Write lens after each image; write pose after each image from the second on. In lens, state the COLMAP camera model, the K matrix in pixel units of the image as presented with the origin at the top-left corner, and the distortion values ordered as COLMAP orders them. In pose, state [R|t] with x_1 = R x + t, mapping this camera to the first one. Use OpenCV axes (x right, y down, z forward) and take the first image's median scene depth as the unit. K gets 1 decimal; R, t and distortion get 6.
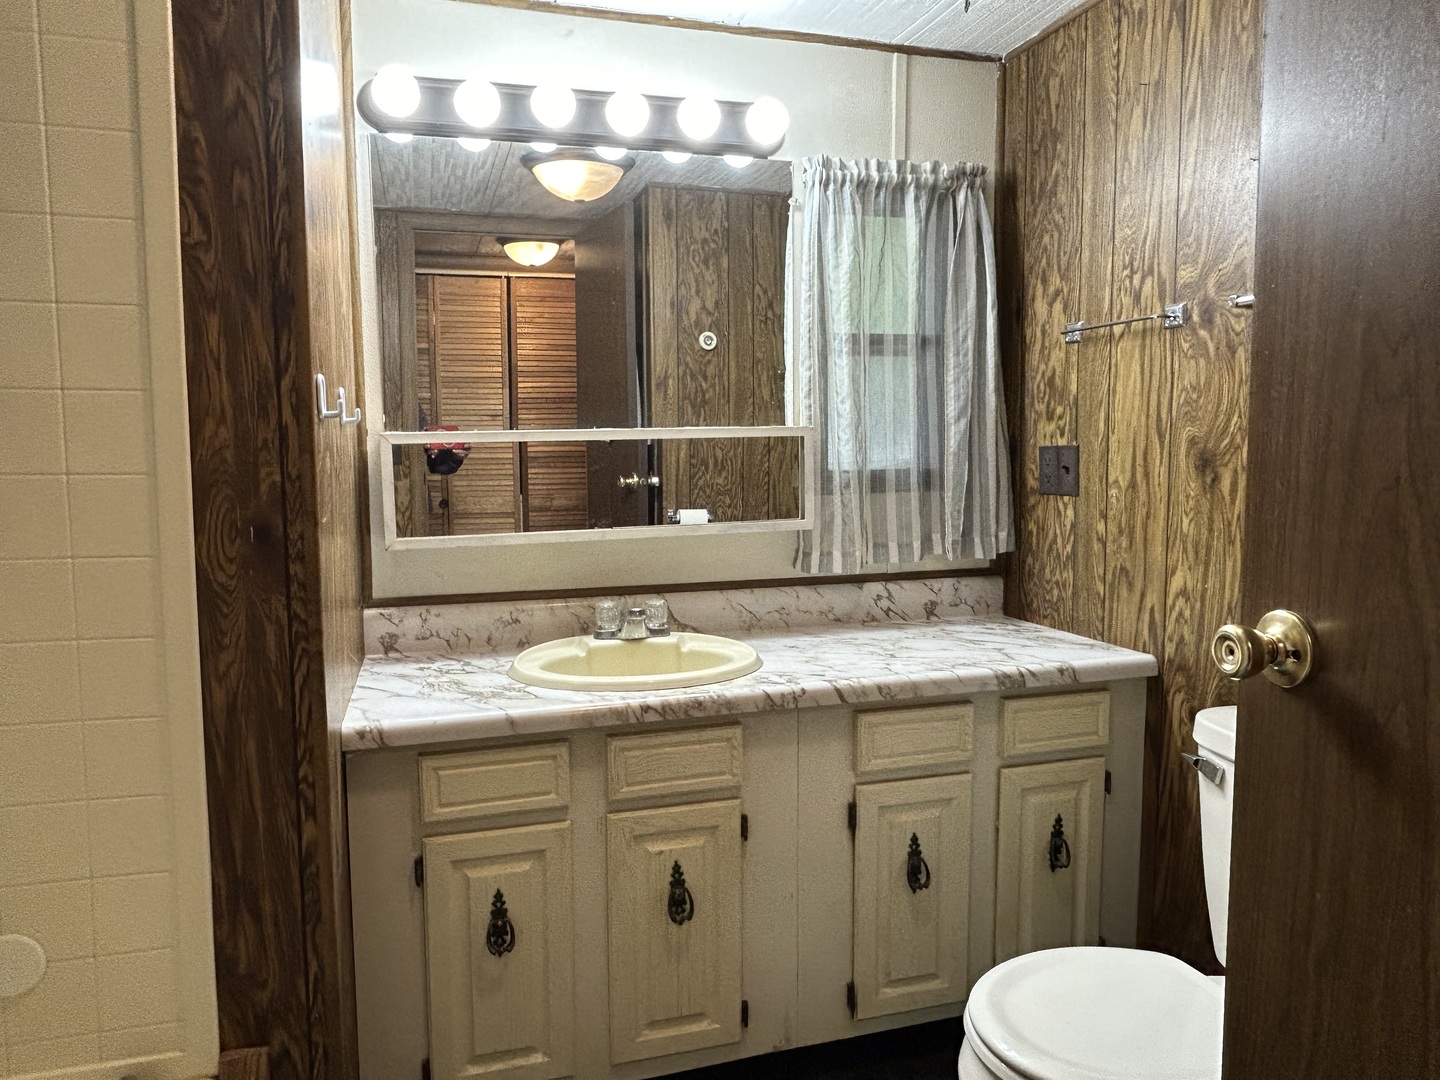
lens RADIAL K [[934.9, 0, 721.4], [0, 934.9, 519.2], [0, 0, 1]] dist [-0.004320, -0.005685]
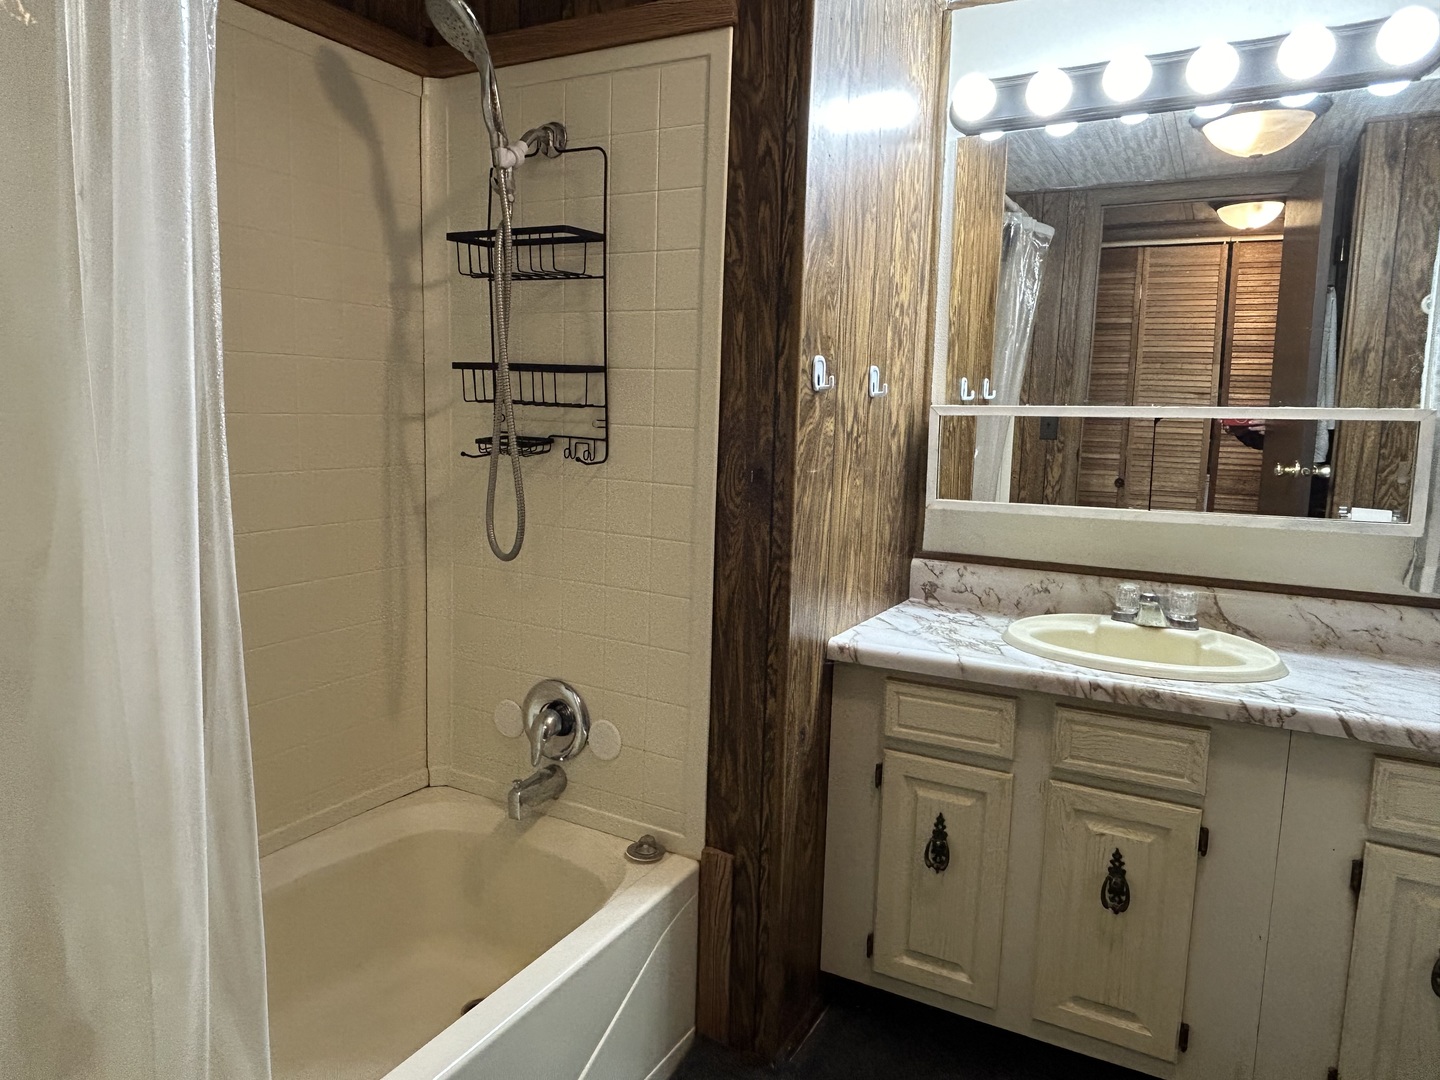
lens RADIAL K [[934.9, 0, 721.4], [0, 934.9, 519.2], [0, 0, 1]] dist [-0.004320, -0.005685]
pose [[0.717181, 0.105852, -0.688801, 0.287807], [-0.089364, 0.994206, 0.059740, 0.001001], [0.691133, 0.018709, 0.722485, -0.000811]]
